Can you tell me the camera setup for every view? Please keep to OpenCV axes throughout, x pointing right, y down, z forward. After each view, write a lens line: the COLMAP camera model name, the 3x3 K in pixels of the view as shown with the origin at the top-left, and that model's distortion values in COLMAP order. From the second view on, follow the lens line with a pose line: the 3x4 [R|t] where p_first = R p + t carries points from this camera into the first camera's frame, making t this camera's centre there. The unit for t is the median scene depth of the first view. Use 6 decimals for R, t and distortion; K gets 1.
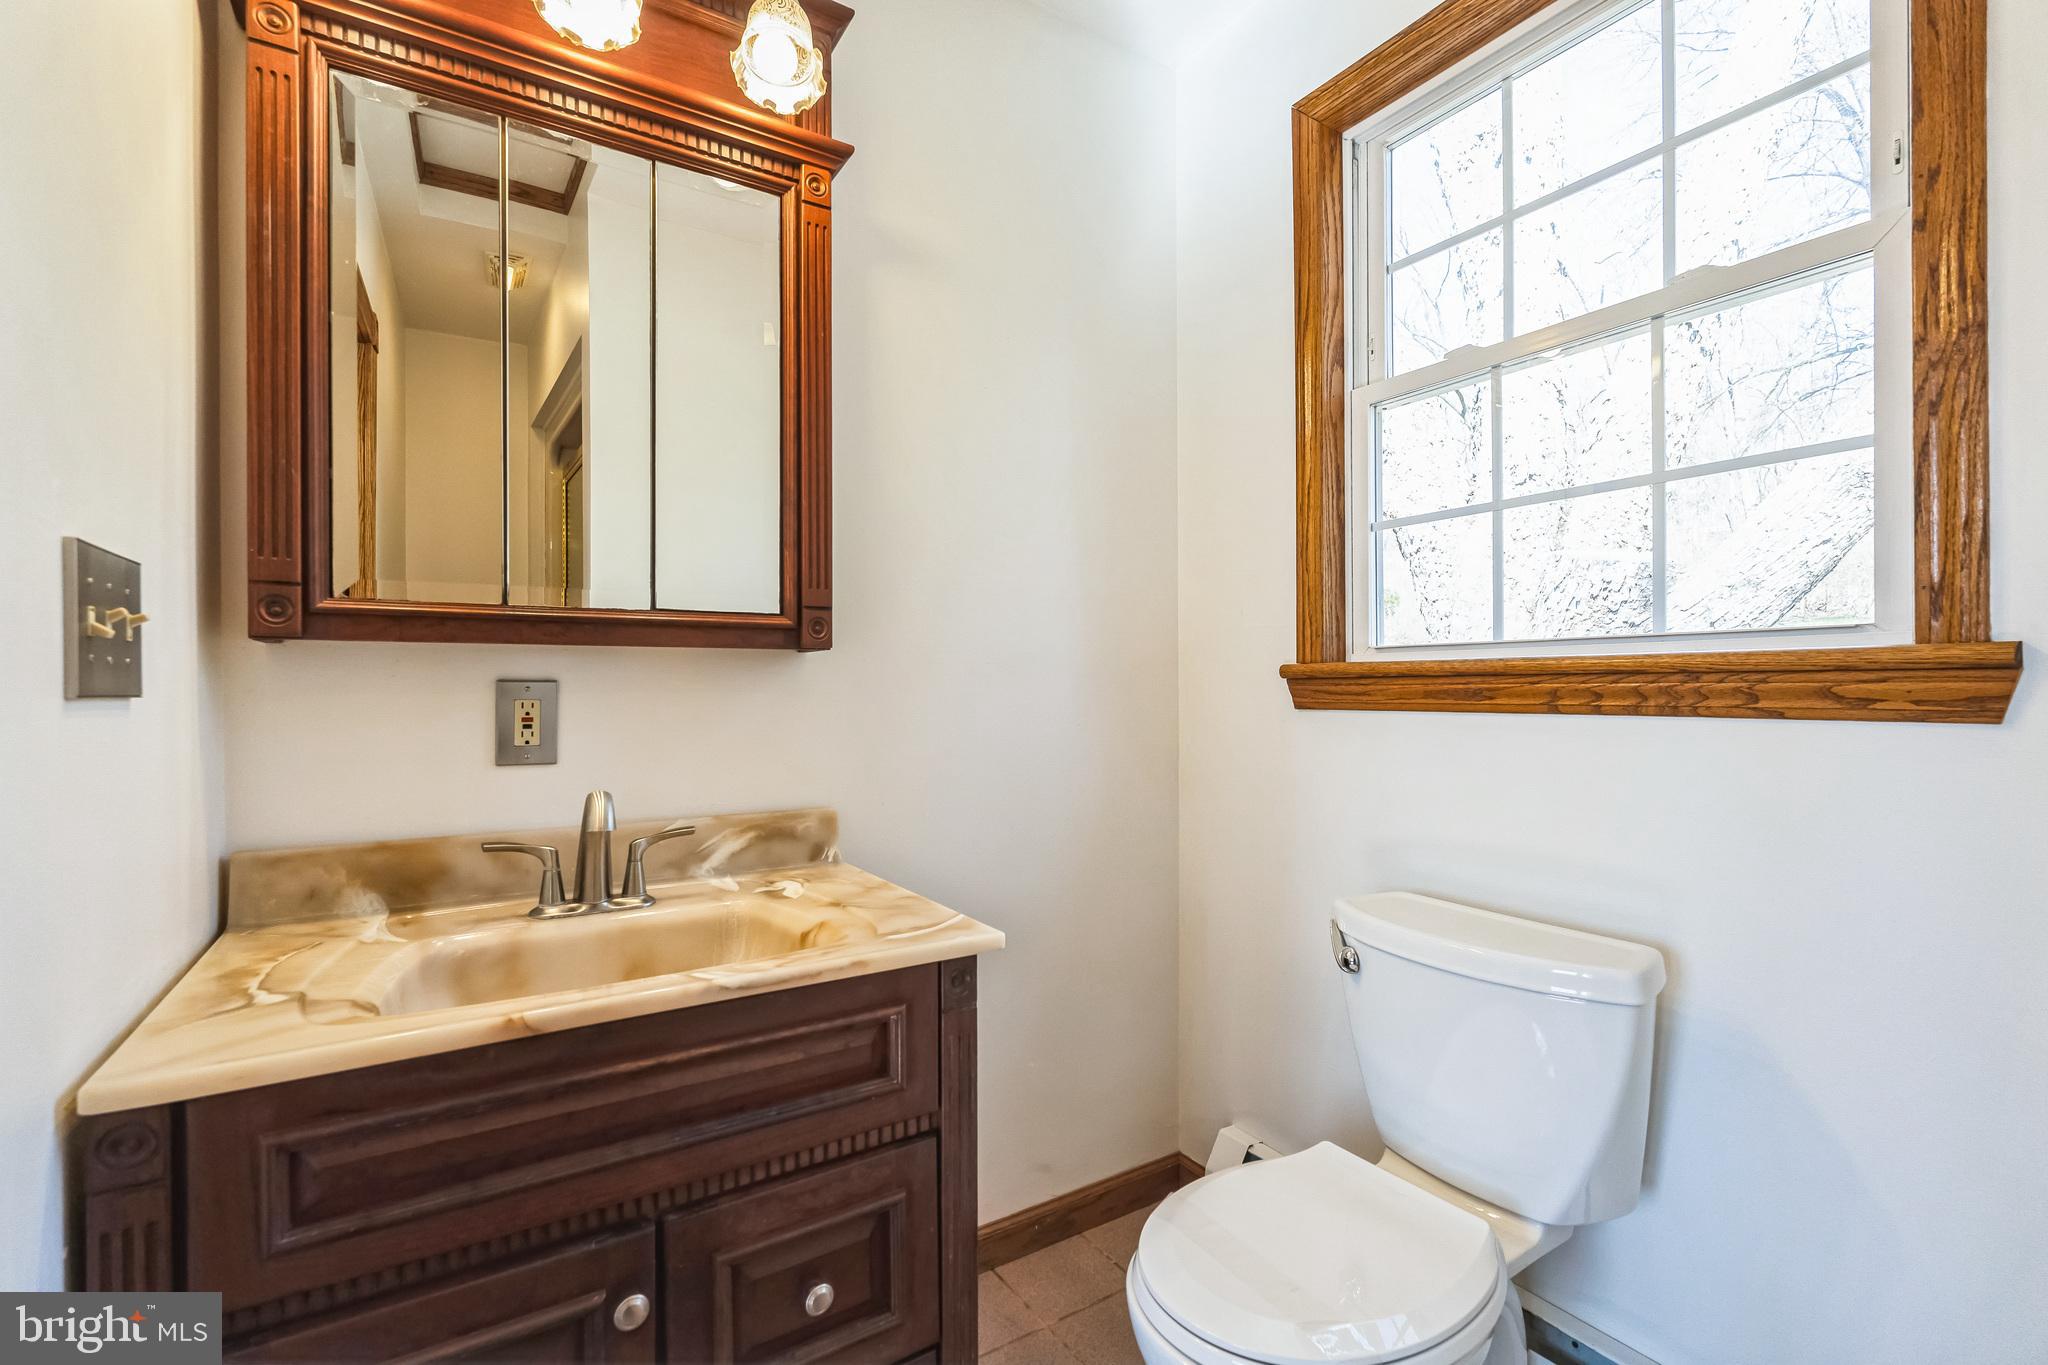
lens RADIAL K [[905.4, 0, 1033.1], [0, 905.4, 686.8], [0, 0, 1]] dist [-0.000459, 0.000123]
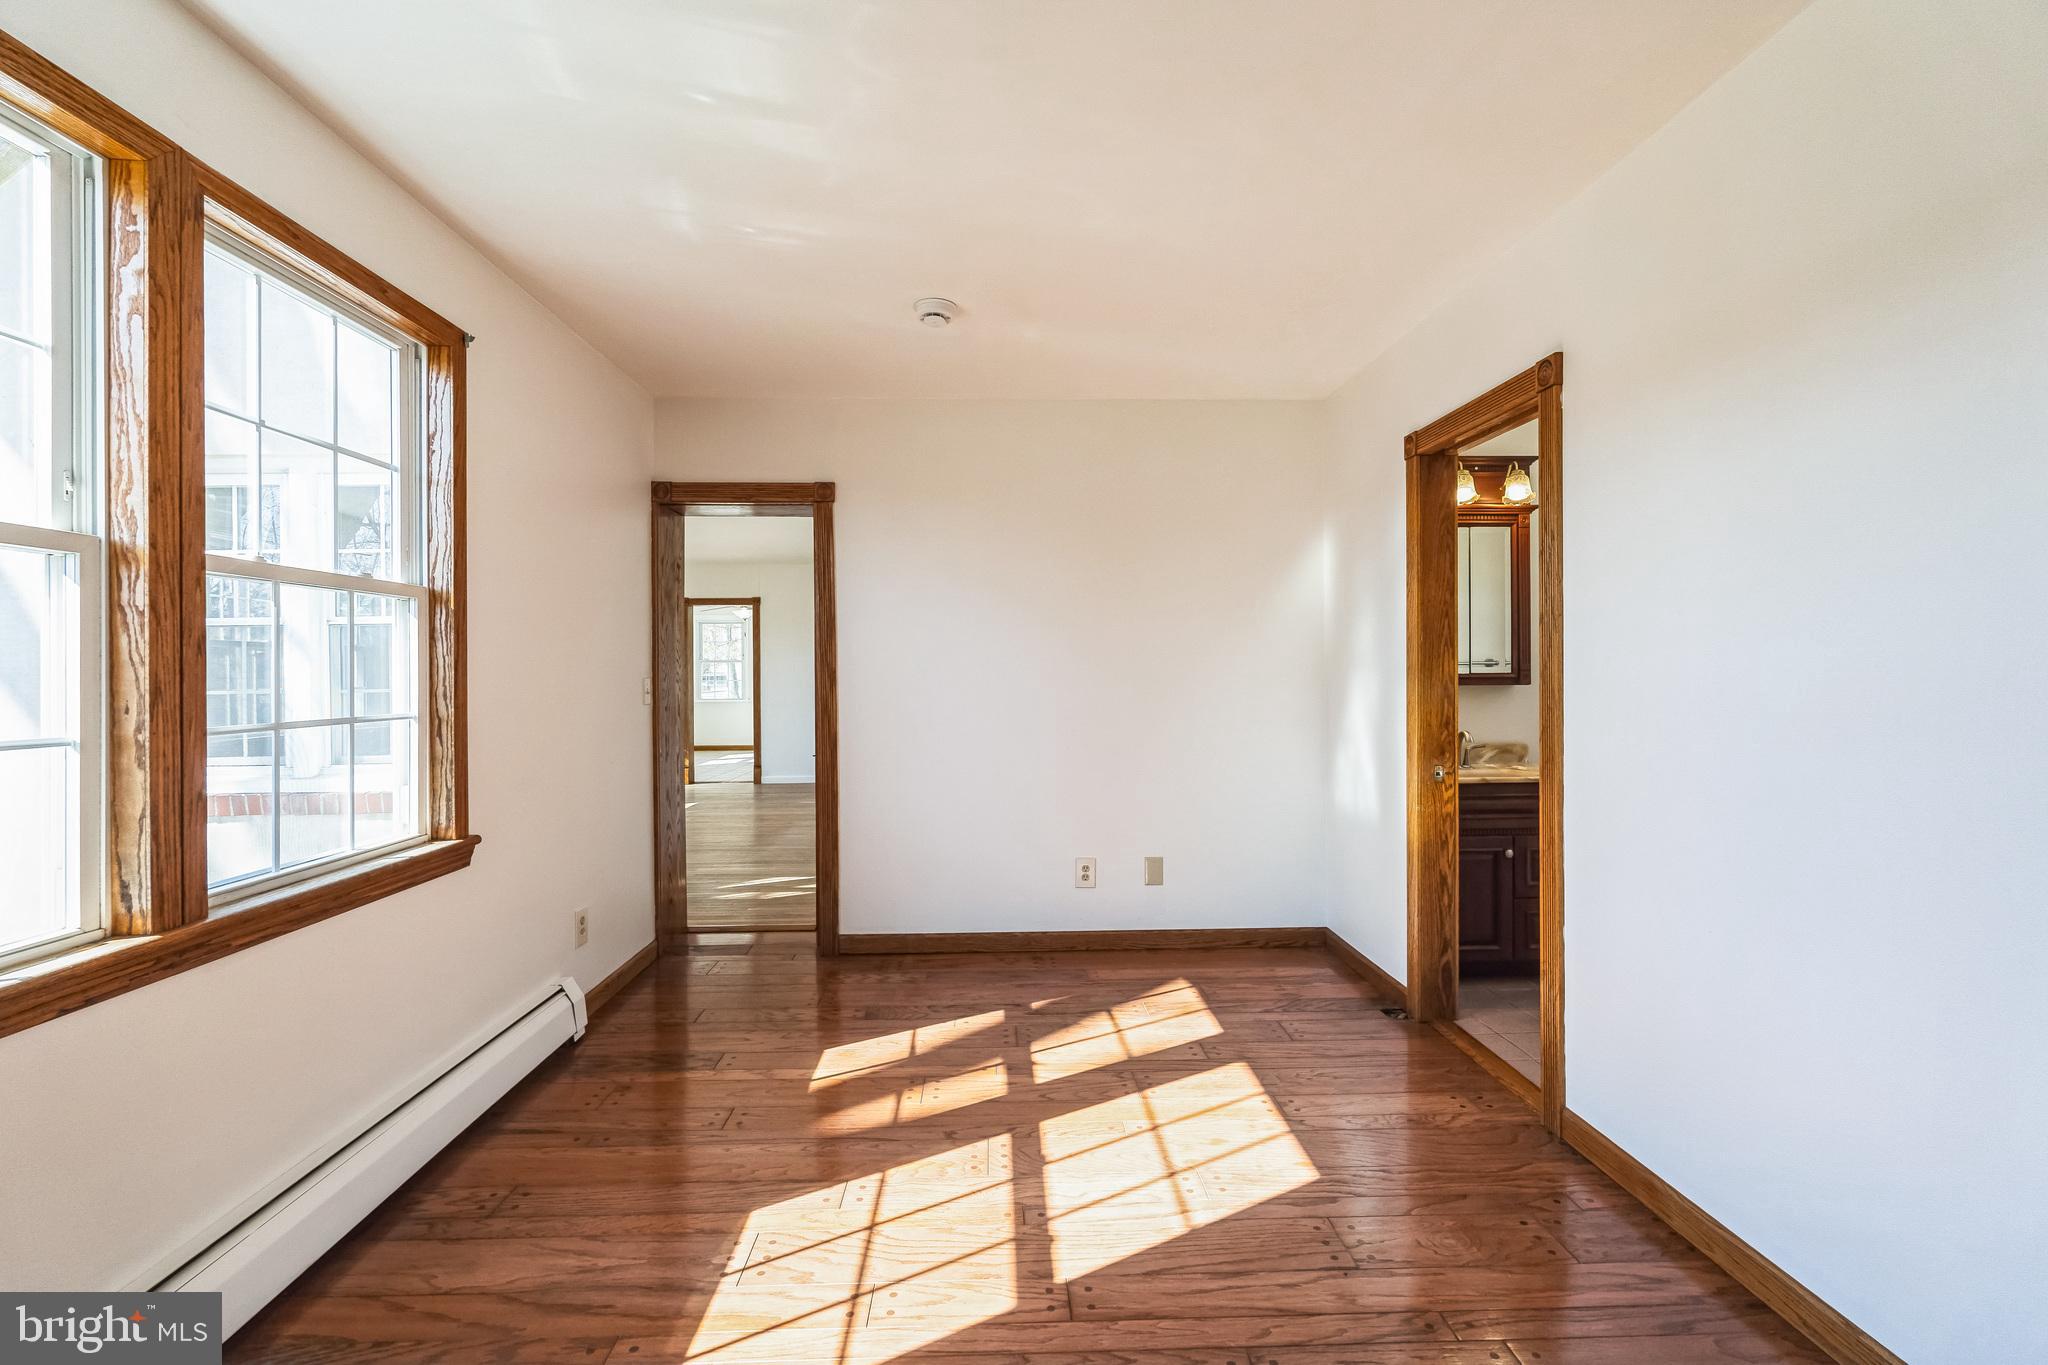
lens RADIAL K [[905.4, 0, 1033.1], [0, 905.4, 686.8], [0, 0, 1]] dist [-0.000459, 0.000123]
pose [[0.869059, 0.001625, -0.494707, -0.176346], [0.004466, 0.999928, 0.011129, -0.074429], [0.494689, -0.011881, 0.868989, -2.210958]]
